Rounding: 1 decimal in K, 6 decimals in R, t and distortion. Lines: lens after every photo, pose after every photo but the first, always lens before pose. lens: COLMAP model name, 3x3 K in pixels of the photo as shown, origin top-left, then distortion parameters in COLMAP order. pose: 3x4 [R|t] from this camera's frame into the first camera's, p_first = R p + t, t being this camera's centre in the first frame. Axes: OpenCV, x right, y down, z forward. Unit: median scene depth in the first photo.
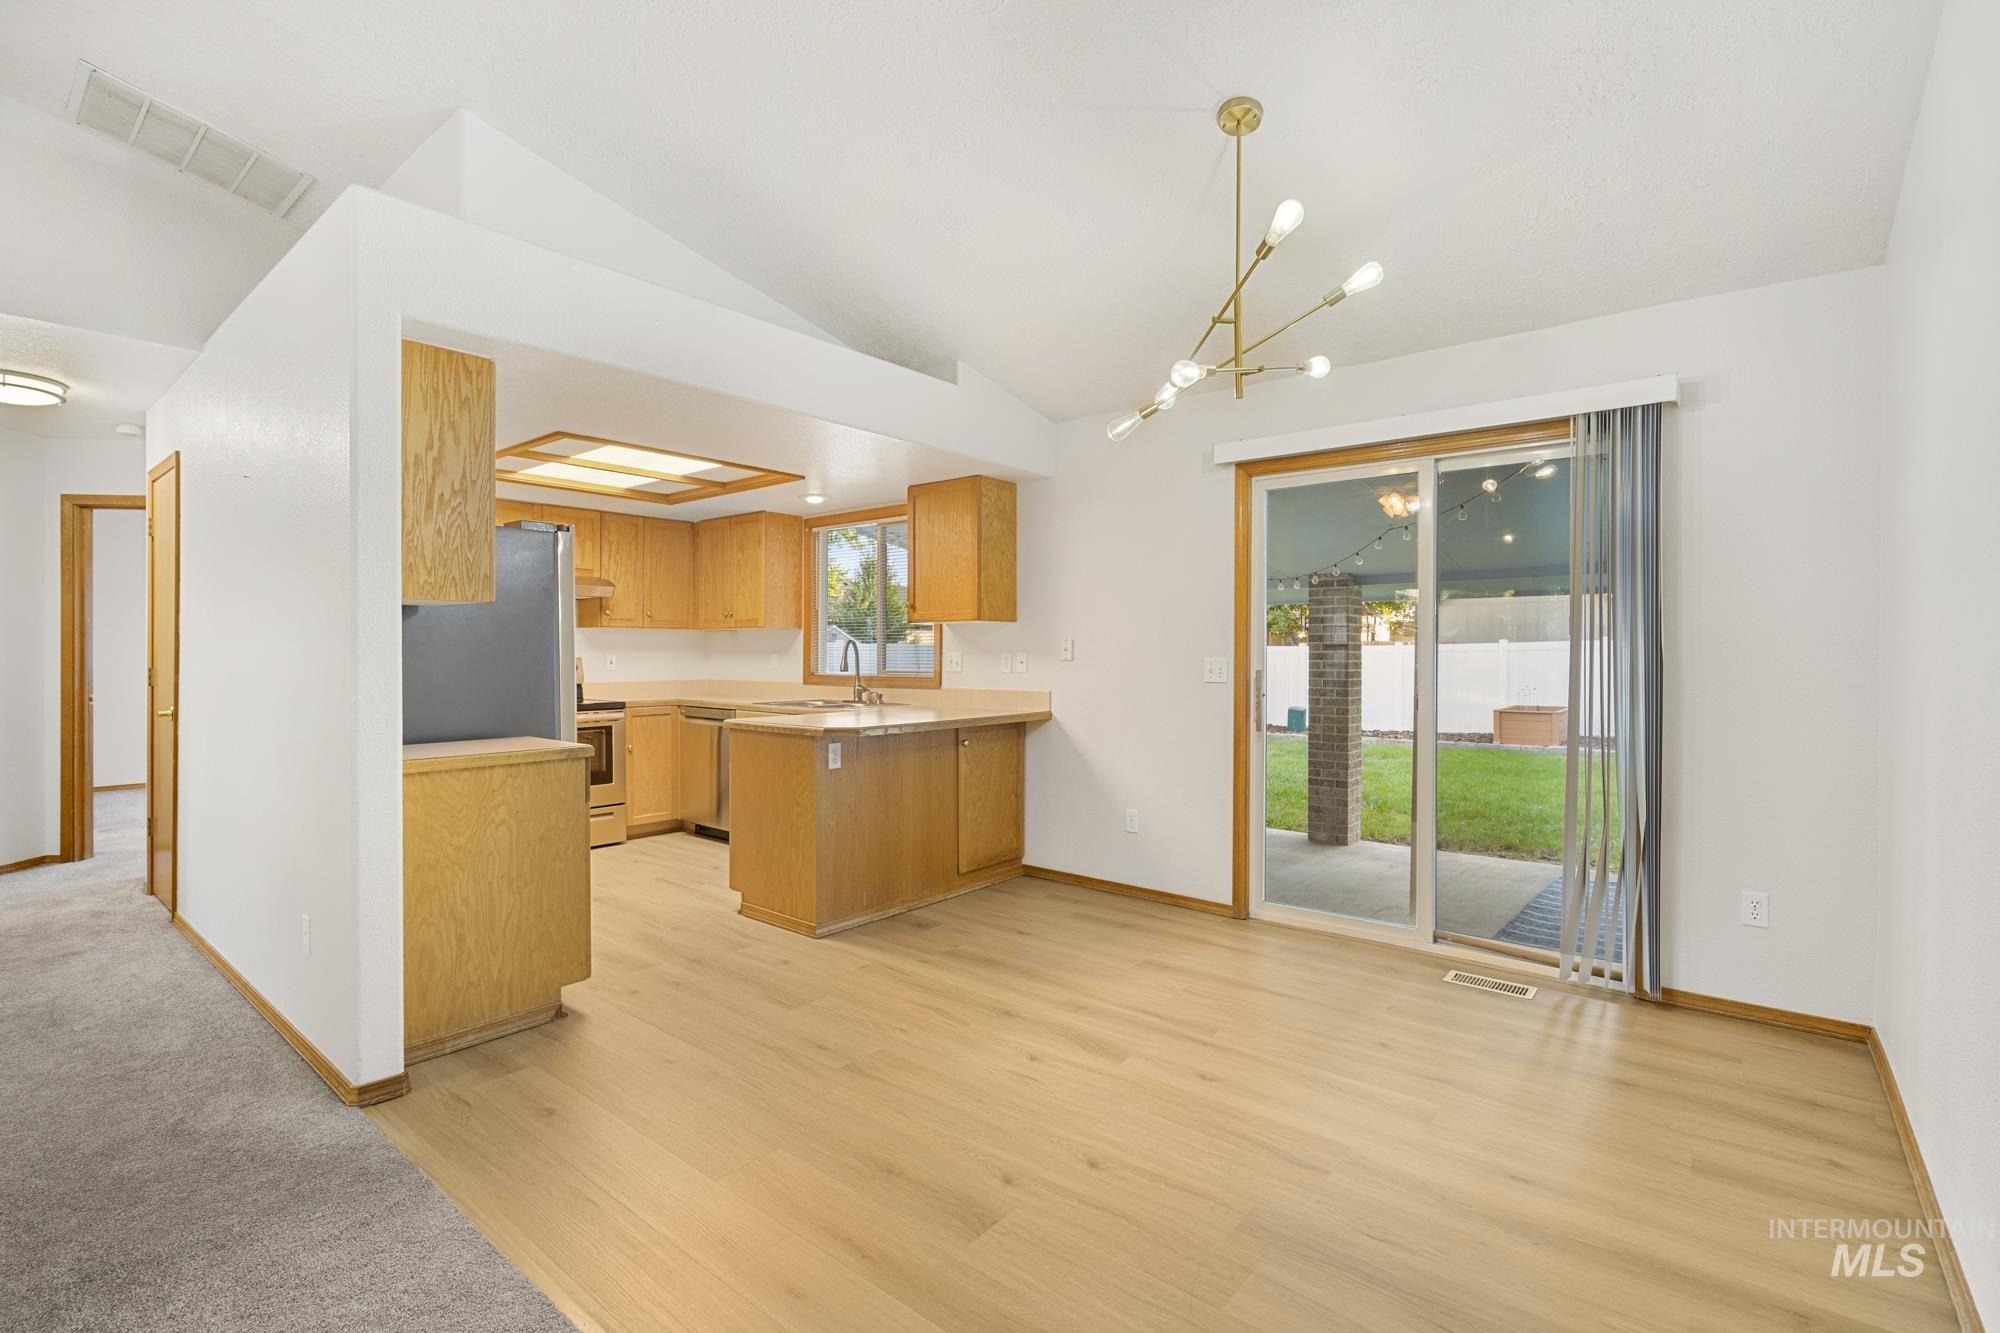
lens RADIAL K [[906.9, 0, 1000.0], [0, 906.9, 666.5], [0, 0, 1]] dist [0.001381, 0.000422]
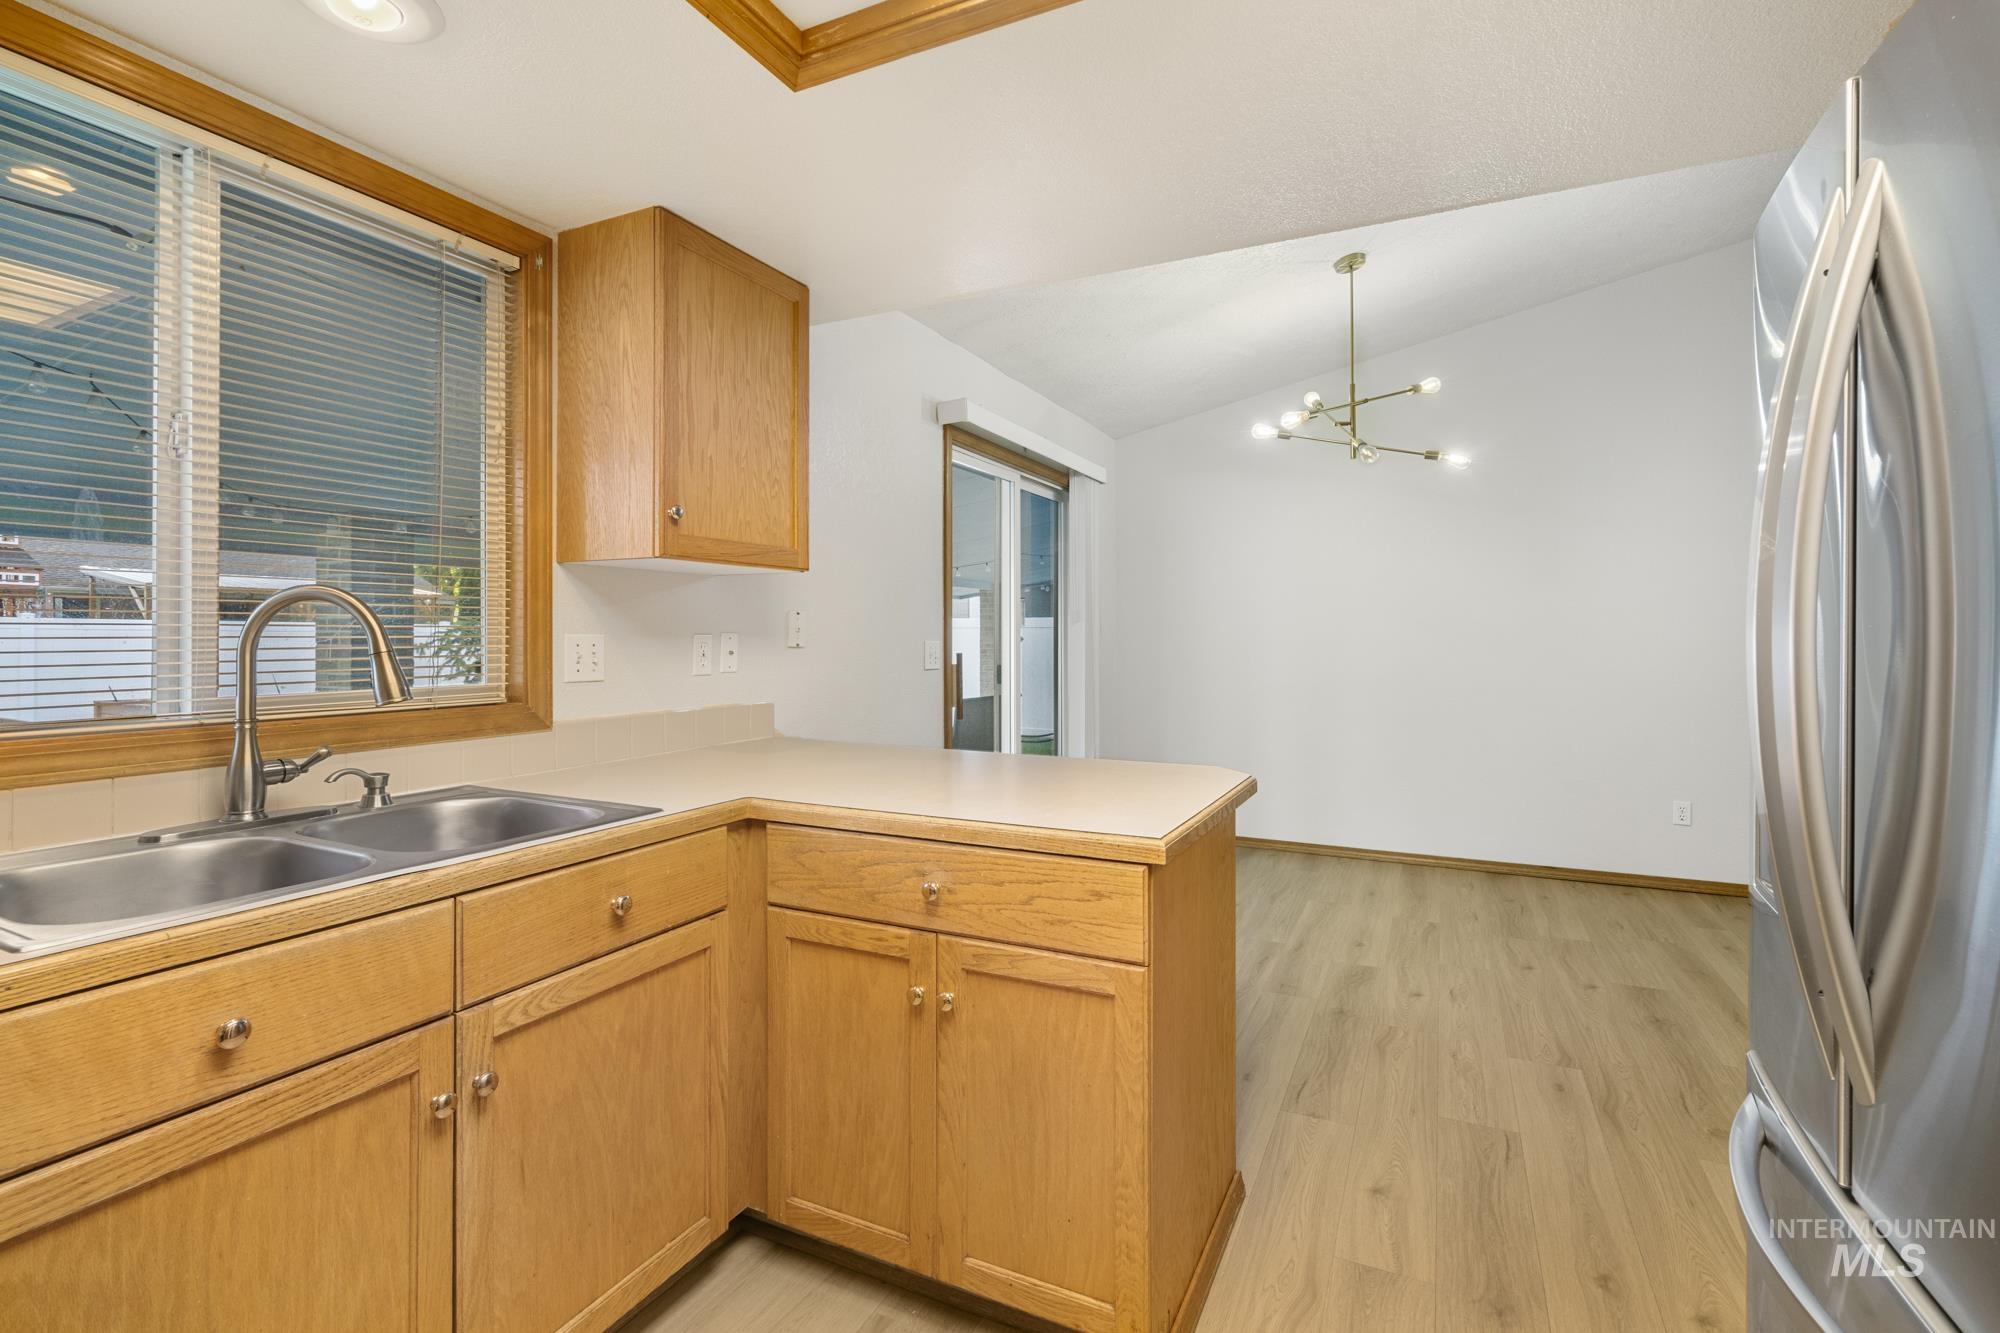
lens RADIAL K [[918.7, 0, 993.8], [0, 918.7, 652.6], [0, 0, 1]] dist [0.001433, 0.000345]
pose [[-0.232292, -0.019402, 0.972453, -0.544782], [0.011816, 0.999671, 0.022768, -0.015056], [-0.972574, 0.016779, -0.231986, 1.020203]]
